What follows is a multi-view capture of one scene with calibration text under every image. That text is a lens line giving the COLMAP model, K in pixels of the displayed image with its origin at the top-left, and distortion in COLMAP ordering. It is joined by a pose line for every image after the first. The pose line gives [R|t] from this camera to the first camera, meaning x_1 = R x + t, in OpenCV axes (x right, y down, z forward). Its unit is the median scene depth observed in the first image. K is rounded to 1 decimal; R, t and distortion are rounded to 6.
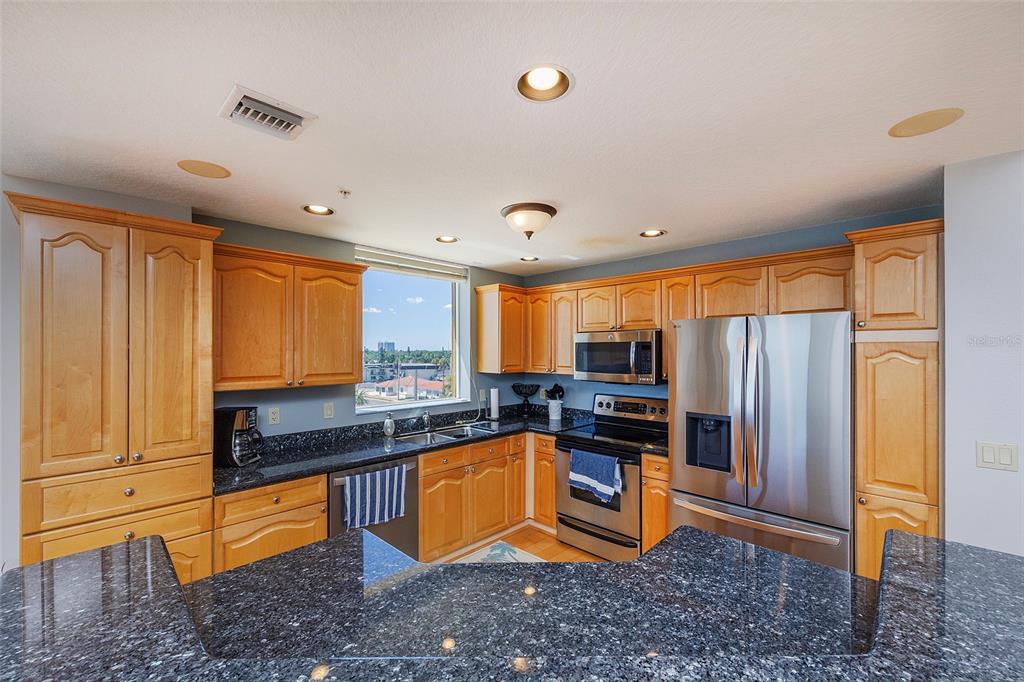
lens RADIAL K [[422.1, 0, 512.5], [0, 422.1, 349.5], [0, 0, 1]] dist [0.000073, -0.000016]
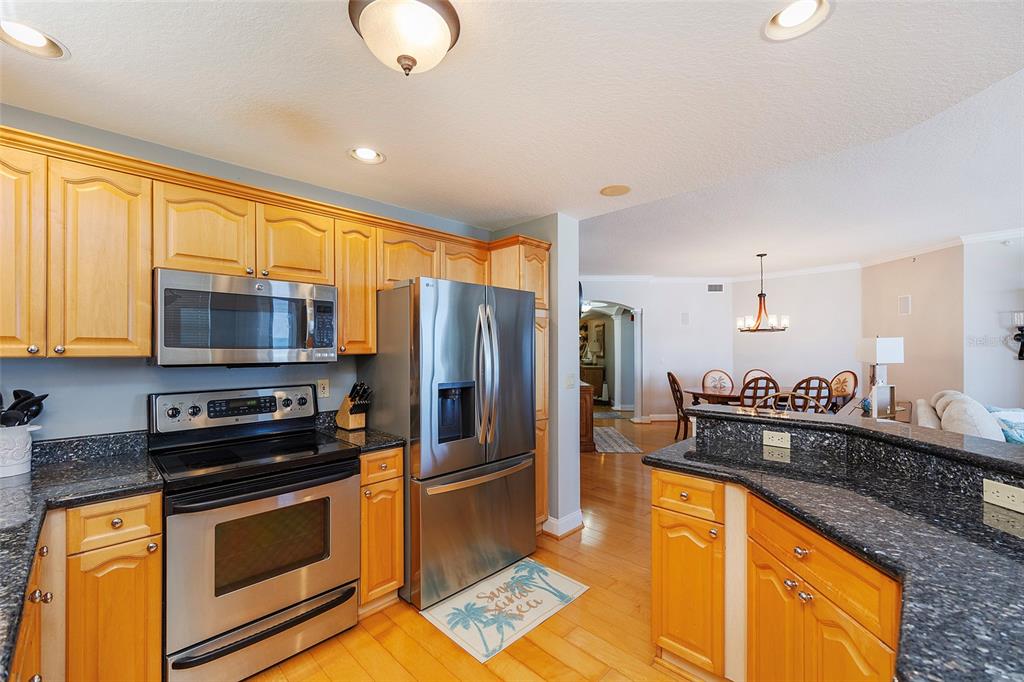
lens RADIAL K [[422.1, 0, 512.5], [0, 422.1, 349.5], [0, 0, 1]] dist [0.000073, -0.000016]
pose [[0.000198, 0.000273, 1.000000, -0.360771], [0.002249, 0.999997, -0.000274, 0.059773], [-0.999997, 0.002249, 0.000198, 0.654417]]
